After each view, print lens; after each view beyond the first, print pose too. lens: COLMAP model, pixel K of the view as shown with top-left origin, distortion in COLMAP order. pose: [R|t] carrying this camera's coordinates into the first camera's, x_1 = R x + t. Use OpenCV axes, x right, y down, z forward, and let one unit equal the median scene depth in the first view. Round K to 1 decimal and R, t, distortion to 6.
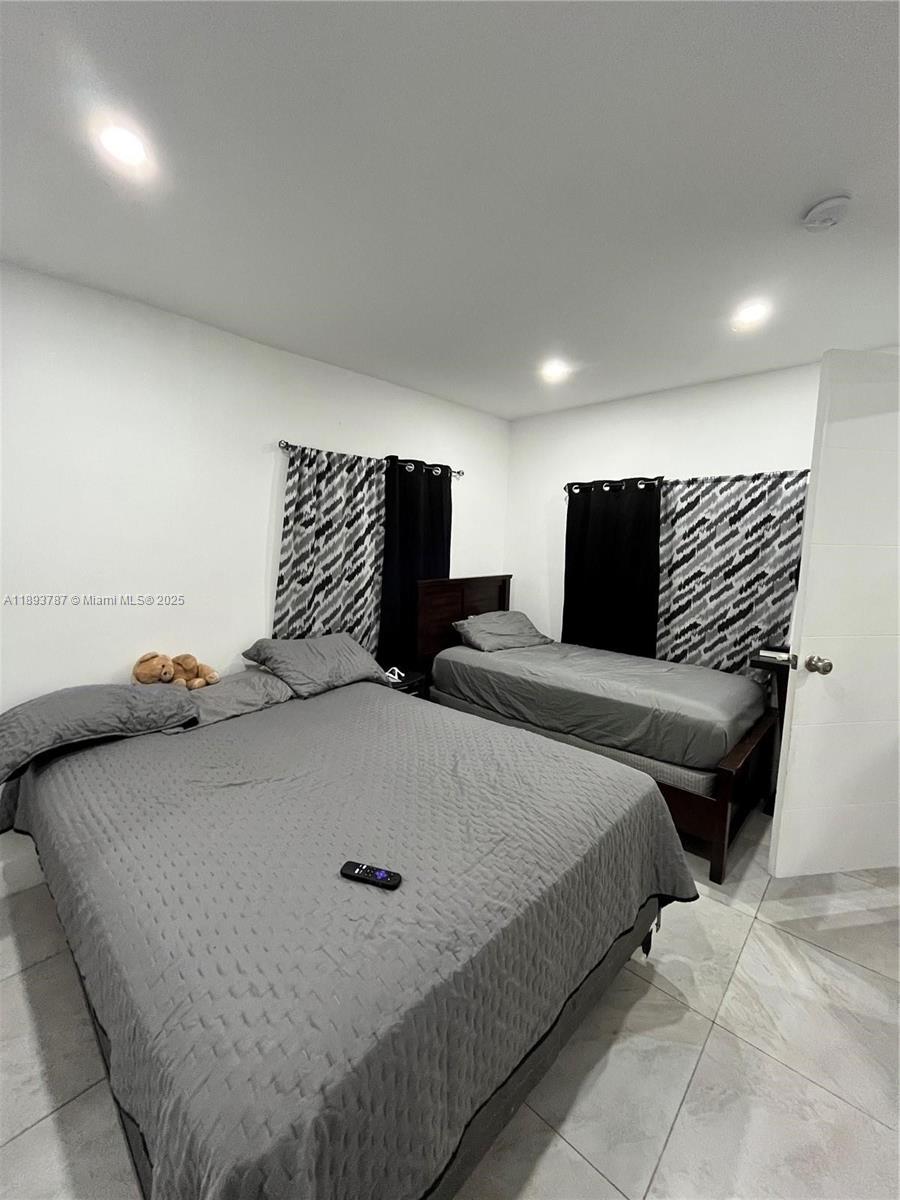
lens RADIAL K [[481.8, 0, 447.8], [0, 481.8, 598.7], [0, 0, 1]] dist [-0.003311, 0.000515]
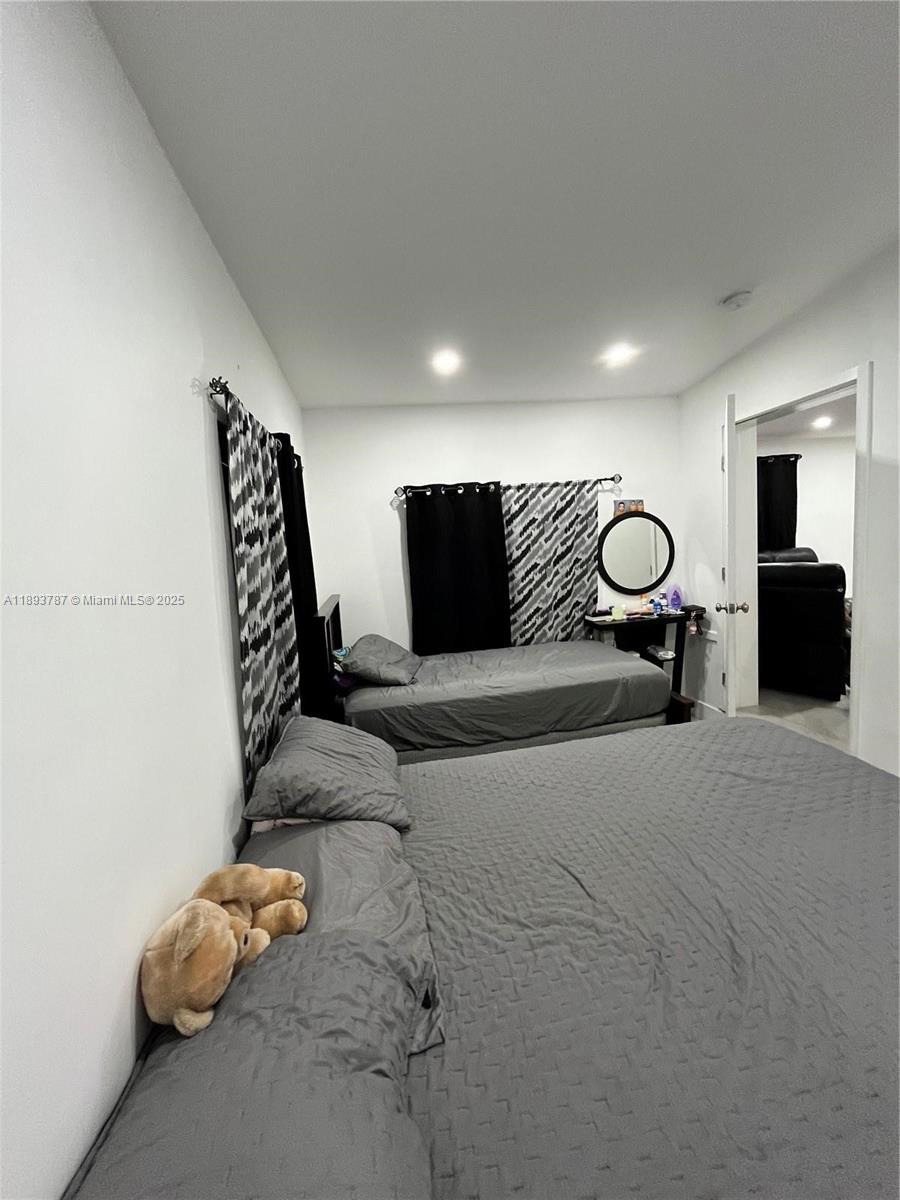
lens RADIAL K [[481.8, 0, 449.2], [0, 481.8, 598.7], [0, 0, 1]] dist [-0.003311, 0.000515]
pose [[0.608472, -0.148174, 0.779619, -0.539560], [0.173392, 0.983500, 0.051595, -0.070422], [-0.774401, 0.103786, 0.624125, 0.448552]]
